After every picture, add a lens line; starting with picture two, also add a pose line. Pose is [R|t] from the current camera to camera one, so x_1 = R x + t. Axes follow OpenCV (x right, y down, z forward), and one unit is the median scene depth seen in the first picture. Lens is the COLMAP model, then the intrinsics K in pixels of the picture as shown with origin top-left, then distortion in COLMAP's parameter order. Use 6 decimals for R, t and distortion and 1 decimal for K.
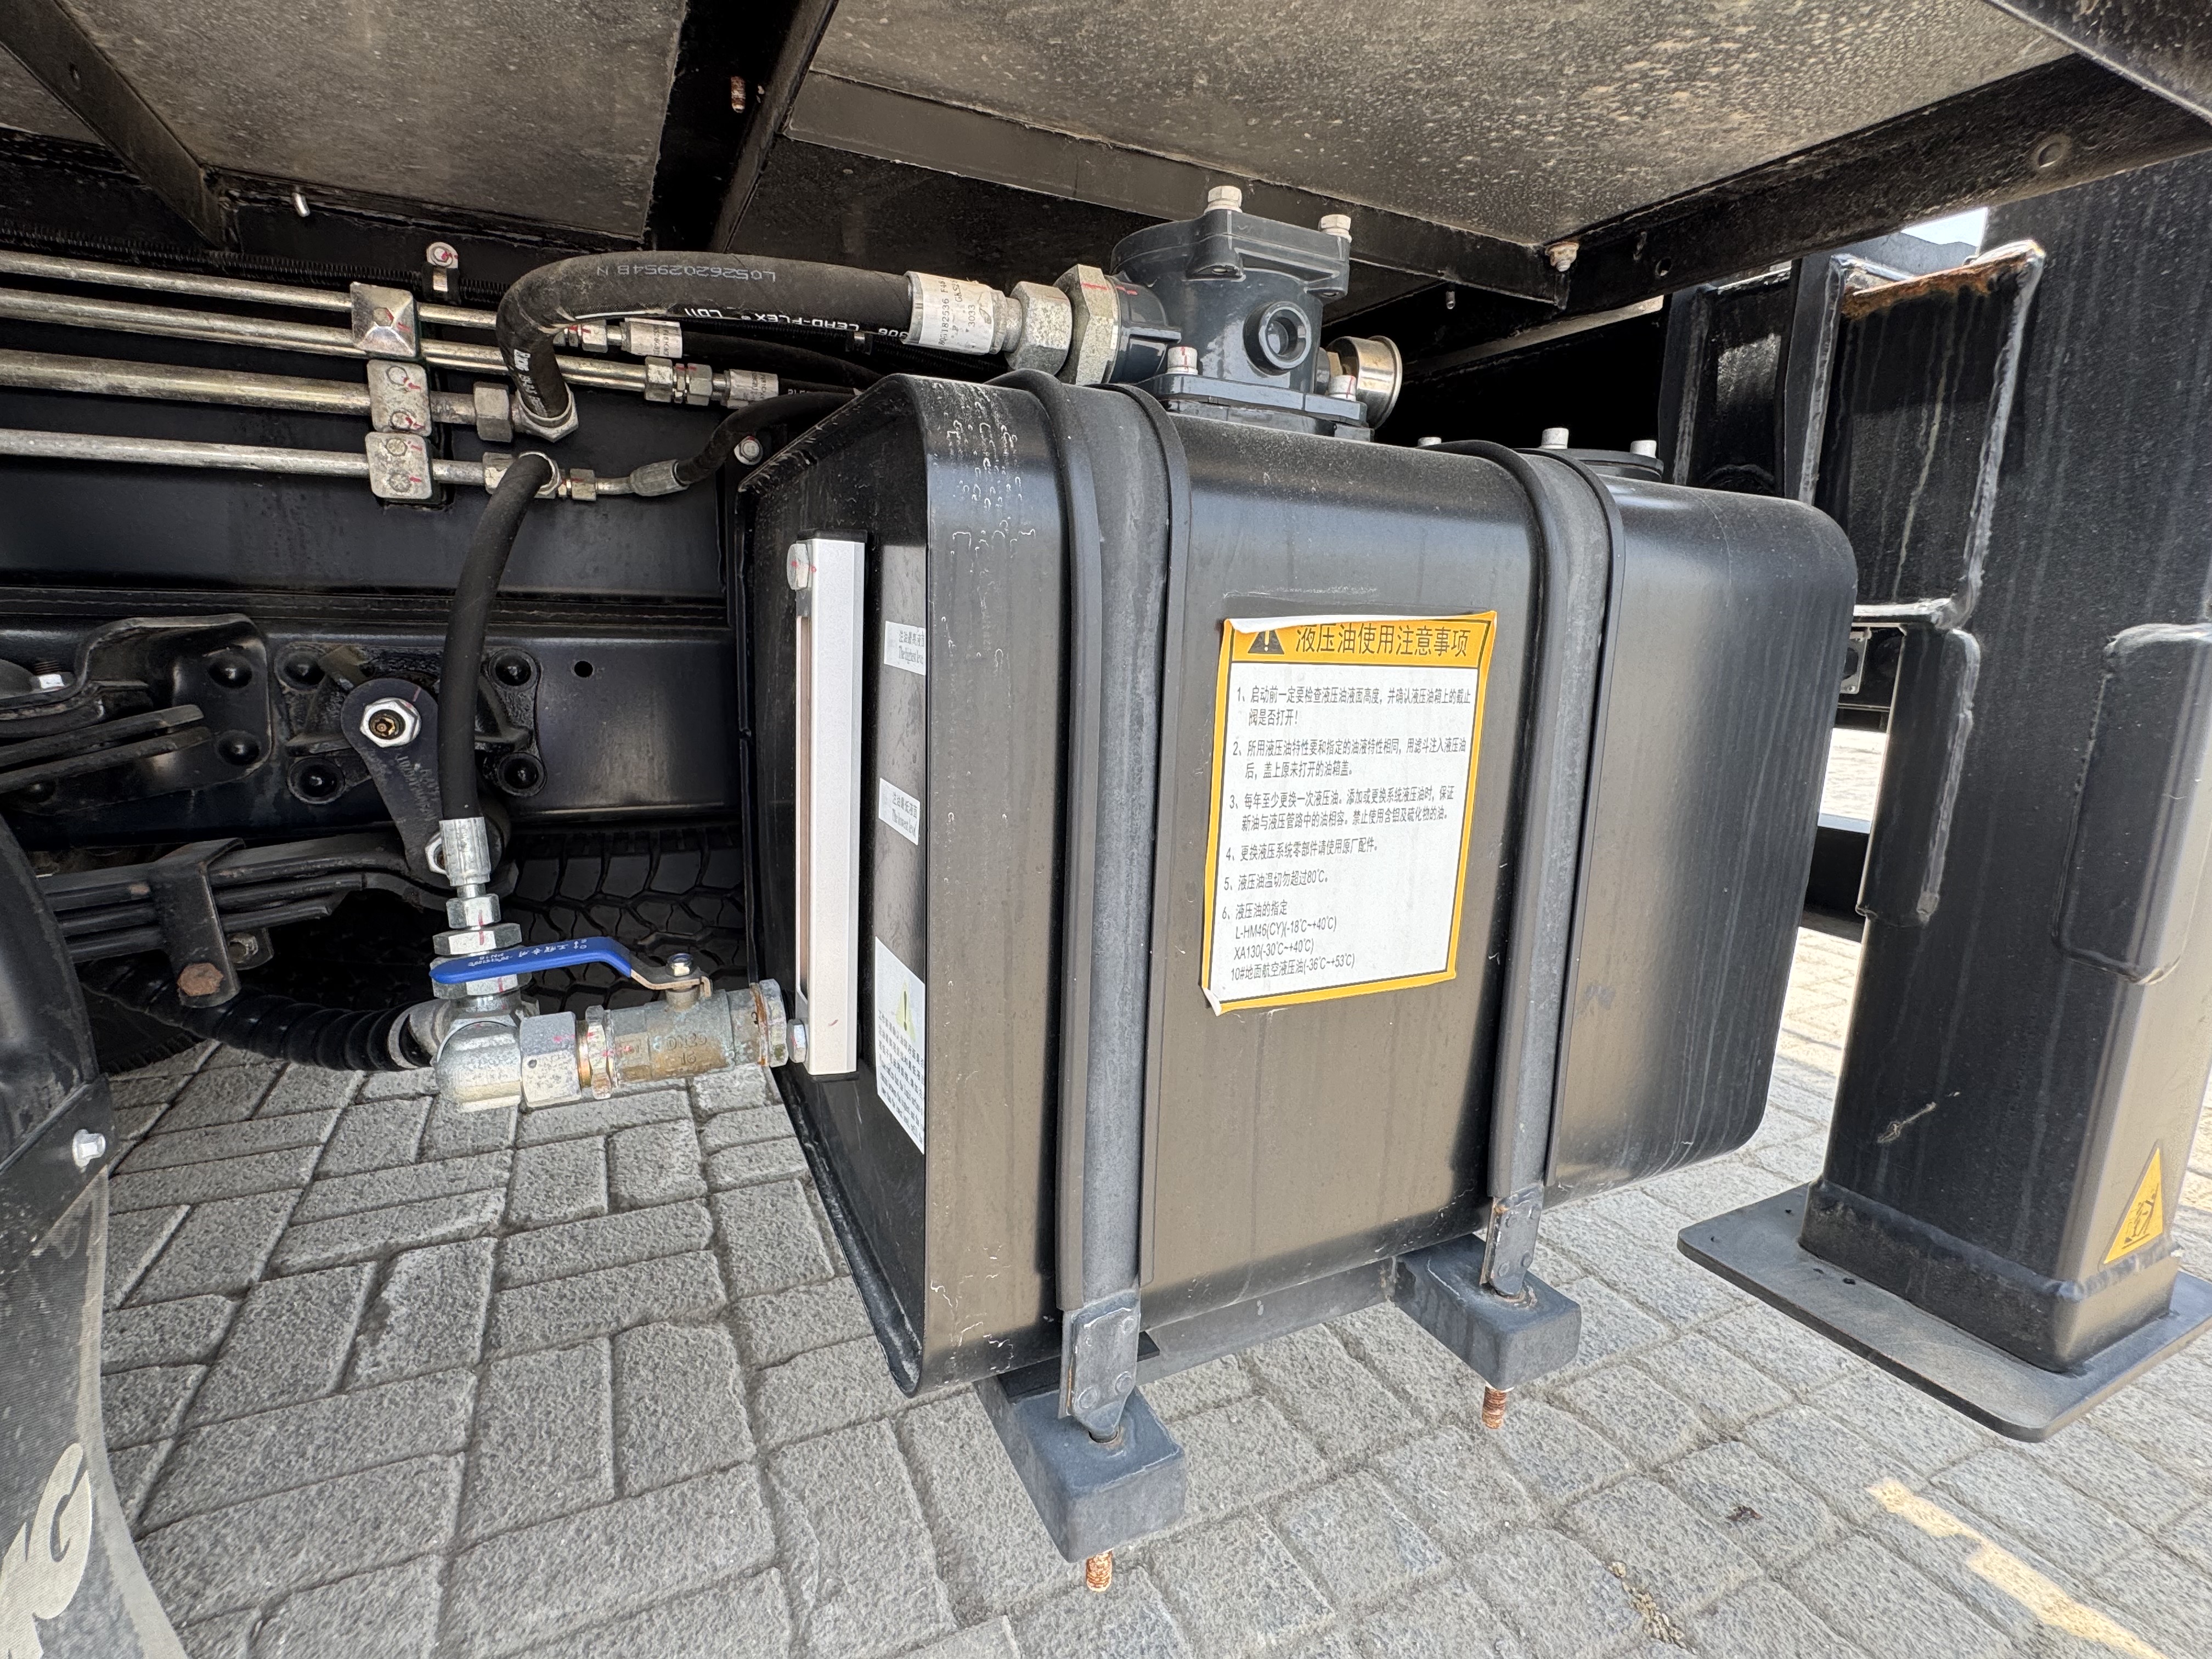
lens RADIAL K [[1059.5, 0, 1106.0], [0, 1059.5, 829.5], [0, 0, 1]] dist [-0.001776, -0.001035]
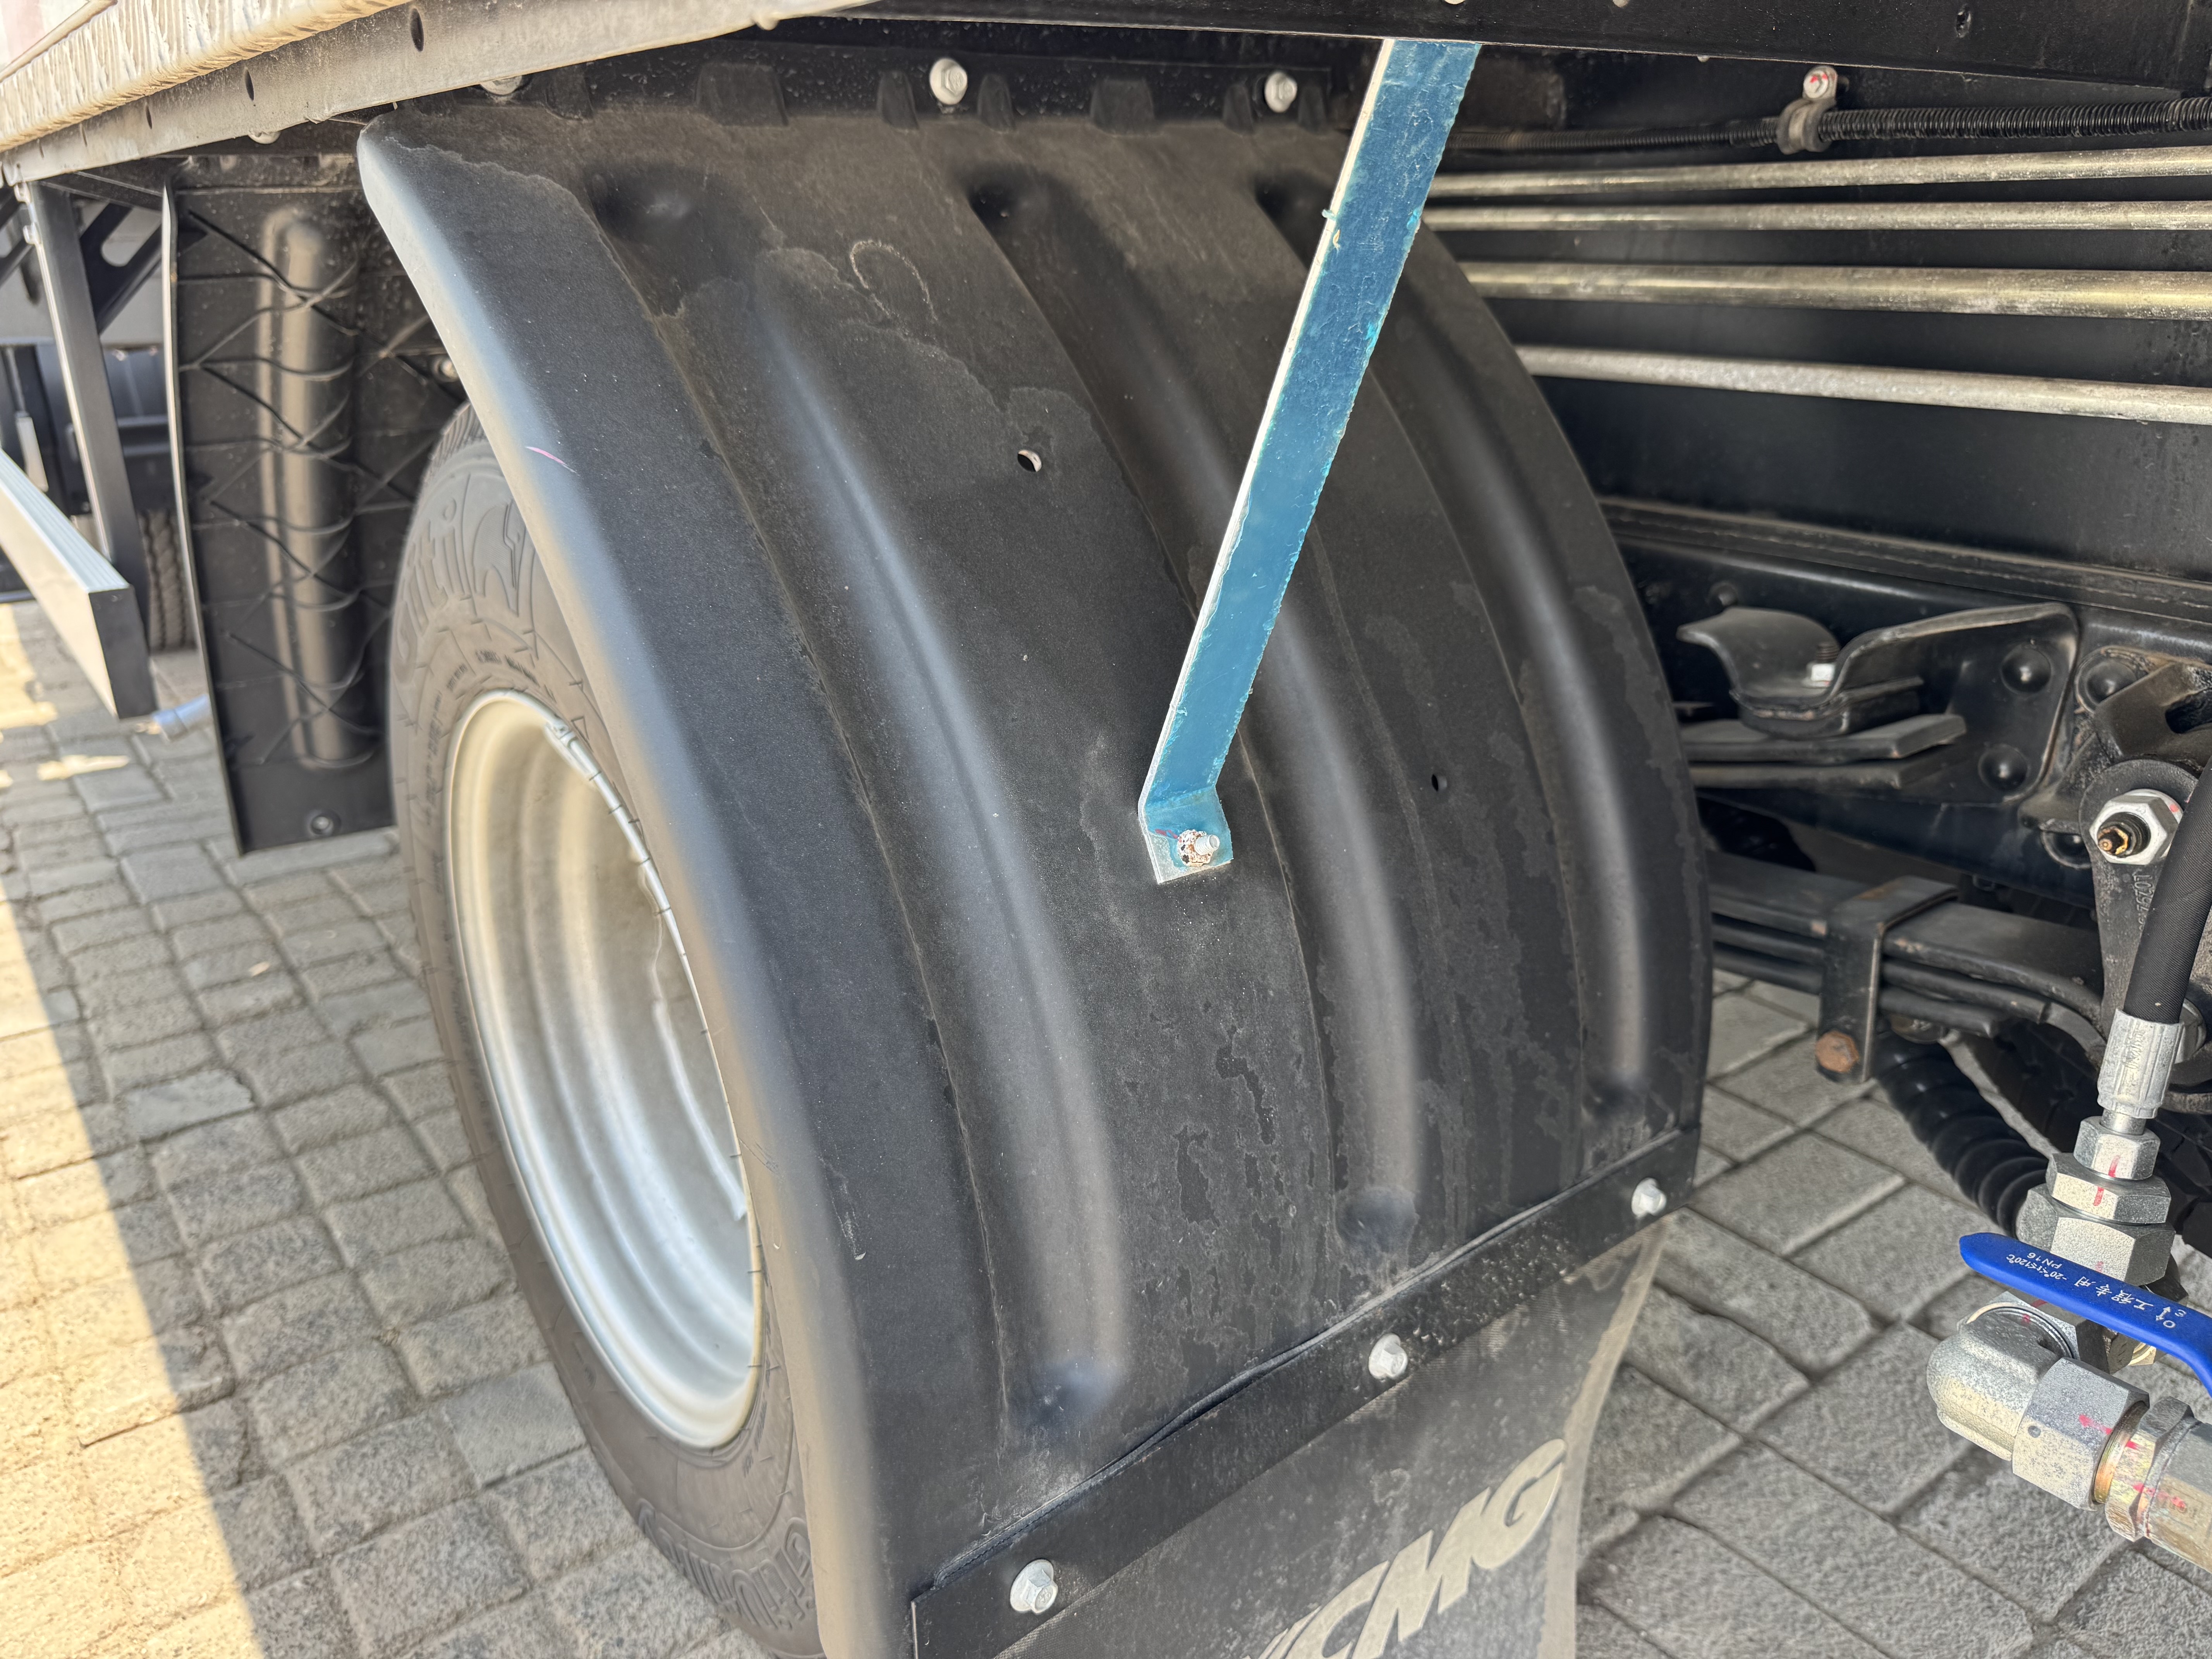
lens RADIAL K [[1594.0, 0, 1106.0], [0, 1594.0, 829.5], [0, 0, 1]] dist [-0.000903, -0.004797]
pose [[0.194097, 0.325085, -0.925552, 0.134335], [-0.163797, 0.940990, 0.296157, -0.285378], [0.967211, 0.094119, 0.235891, 0.118955]]
